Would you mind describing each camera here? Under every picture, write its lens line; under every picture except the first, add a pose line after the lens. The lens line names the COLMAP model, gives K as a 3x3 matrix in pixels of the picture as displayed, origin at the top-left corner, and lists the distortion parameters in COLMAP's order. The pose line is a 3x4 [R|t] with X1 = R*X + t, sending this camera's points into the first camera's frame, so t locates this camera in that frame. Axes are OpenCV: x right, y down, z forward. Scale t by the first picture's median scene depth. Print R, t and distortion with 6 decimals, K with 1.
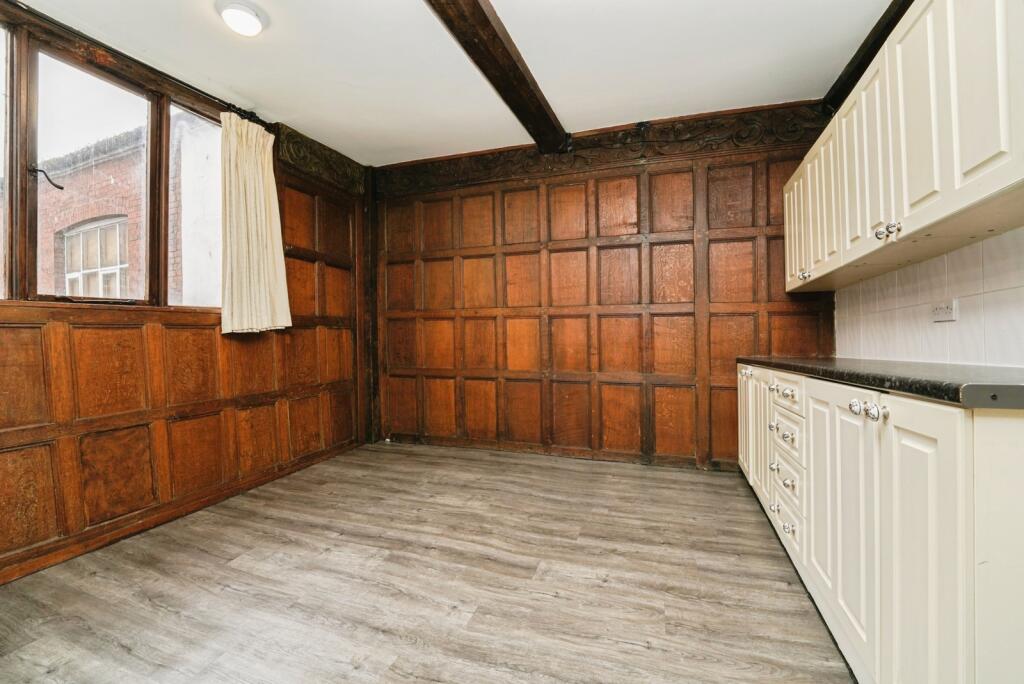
lens RADIAL K [[440.5, 0, 509.0], [0, 440.5, 330.3], [0, 0, 1]] dist [-0.020168, 0.000310]
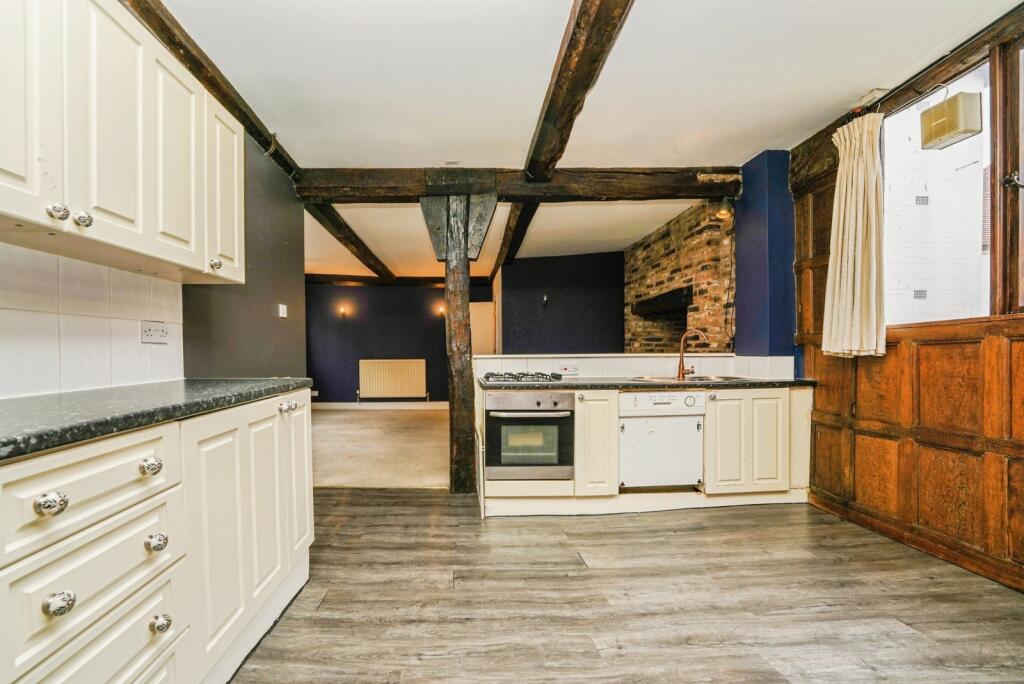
lens RADIAL K [[446.4, 0, 473.8], [0, 446.4, 368.2], [0, 0, 1]] dist [-0.021588, 0.001249]
pose [[-0.933488, 0.022295, -0.357914, 0.370157], [0.020941, 0.999751, 0.007658, 0.019479], [0.357996, -0.000346, -0.933723, 1.336493]]
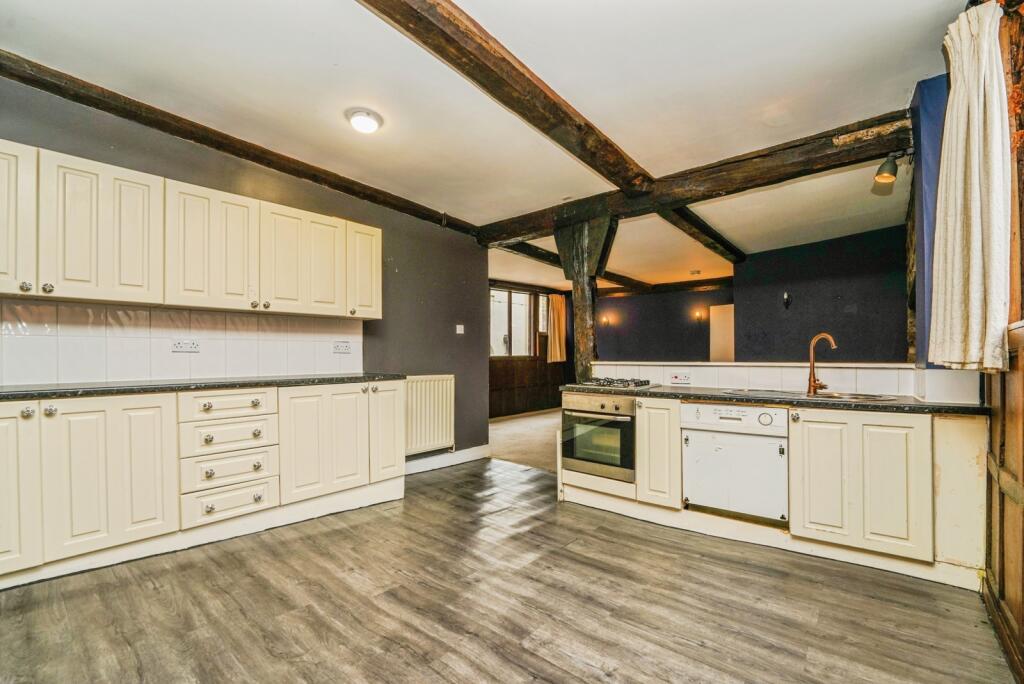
lens RADIAL K [[439.4, 0, 488.6], [0, 439.4, 365.6], [0, 0, 1]] dist [-0.019945, 0.000083]
pose [[-0.924816, -0.005190, 0.380379, -0.473577], [-0.010446, 0.999876, -0.011755, 0.025913], [-0.380271, -0.014845, -0.924756, 1.625322]]
